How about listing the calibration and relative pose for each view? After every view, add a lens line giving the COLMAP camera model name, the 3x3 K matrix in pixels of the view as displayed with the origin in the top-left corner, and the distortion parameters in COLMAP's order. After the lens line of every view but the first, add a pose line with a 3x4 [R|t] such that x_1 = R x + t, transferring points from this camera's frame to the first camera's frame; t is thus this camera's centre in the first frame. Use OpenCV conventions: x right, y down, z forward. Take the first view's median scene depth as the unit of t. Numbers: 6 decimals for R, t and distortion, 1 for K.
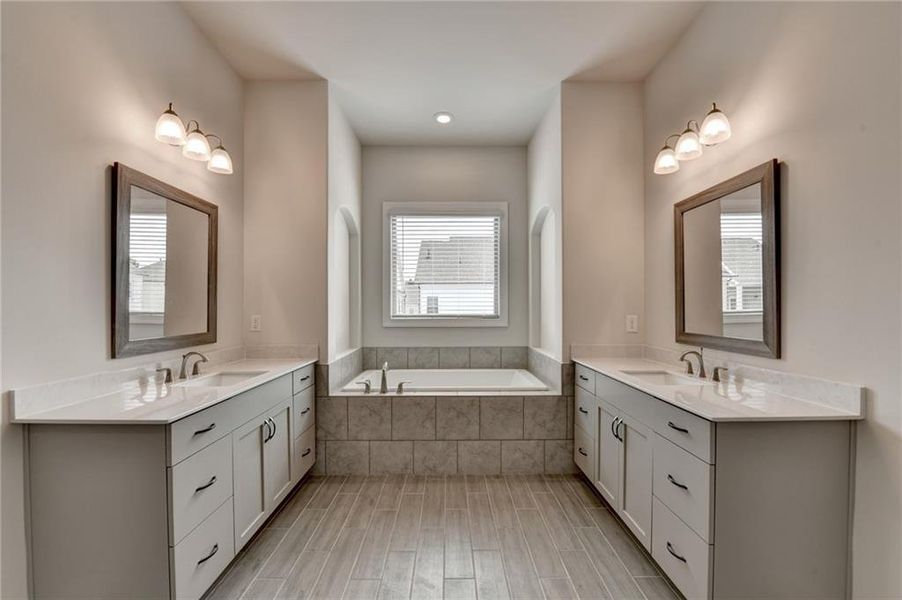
lens RADIAL K [[361.9, 0, 442.5], [0, 361.9, 300.7], [0, 0, 1]] dist [-0.010790, -0.003493]
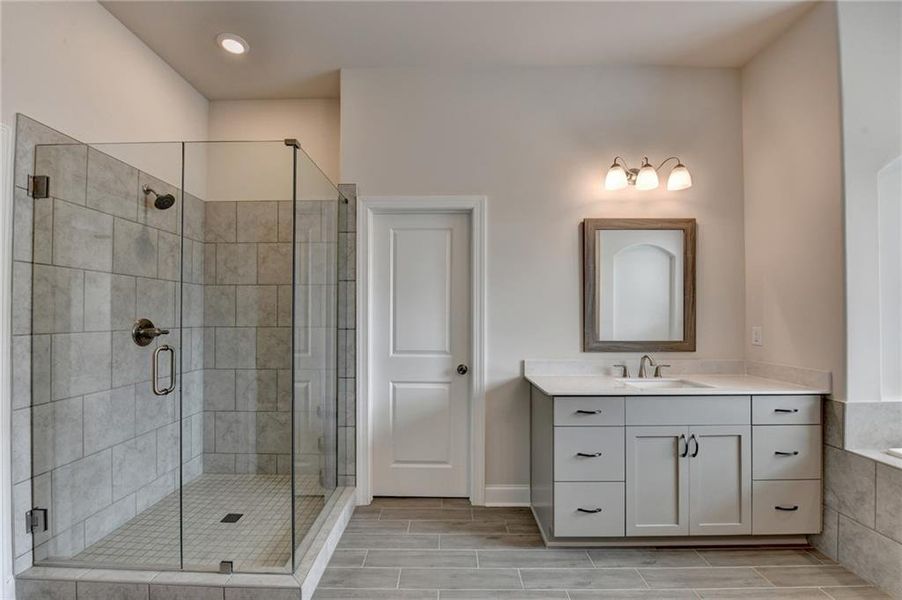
lens RADIAL K [[361.9, 0, 442.5], [0, 361.9, 300.7], [0, 0, 1]] dist [-0.010790, -0.003493]
pose [[0.017412, -0.035134, -0.999231, 0.383828], [0.016866, 0.999251, -0.034841, -0.005349], [0.999706, -0.016246, 0.017991, 0.265965]]
